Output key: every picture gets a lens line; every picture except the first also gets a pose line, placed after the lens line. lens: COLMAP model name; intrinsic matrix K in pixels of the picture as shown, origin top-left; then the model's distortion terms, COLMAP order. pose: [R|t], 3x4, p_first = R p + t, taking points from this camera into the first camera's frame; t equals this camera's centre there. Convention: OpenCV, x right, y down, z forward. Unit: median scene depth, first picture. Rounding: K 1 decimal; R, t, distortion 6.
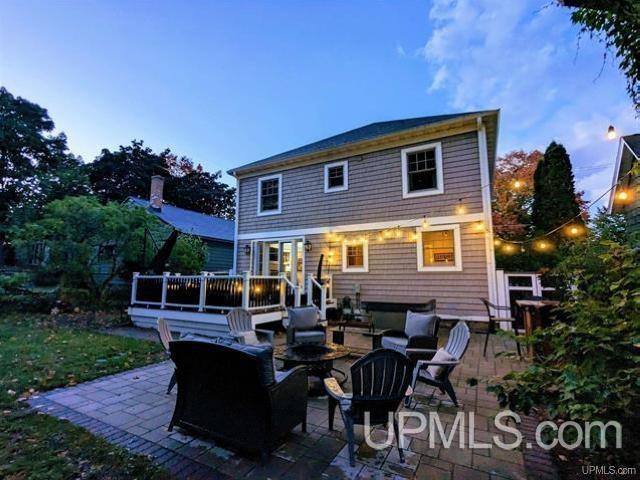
lens RADIAL K [[298.5, 0, 320.0], [0, 298.5, 240.0], [0, 0, 1]] dist [-0.000234, 0.000066]
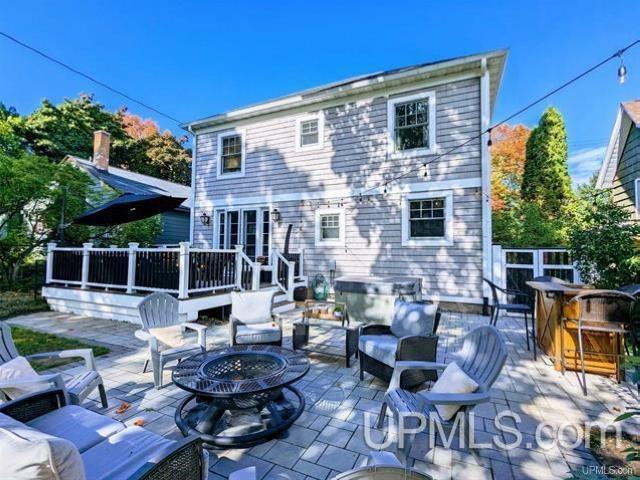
lens RADIAL K [[298.5, 0, 320.0], [0, 298.5, 240.0], [0, 0, 1]] dist [-0.000234, 0.000066]
pose [[0.997135, 0.011635, 0.074742, 0.029876], [-0.017919, 0.996308, 0.083965, 0.021700], [-0.073489, -0.085064, 0.993662, 0.170057]]
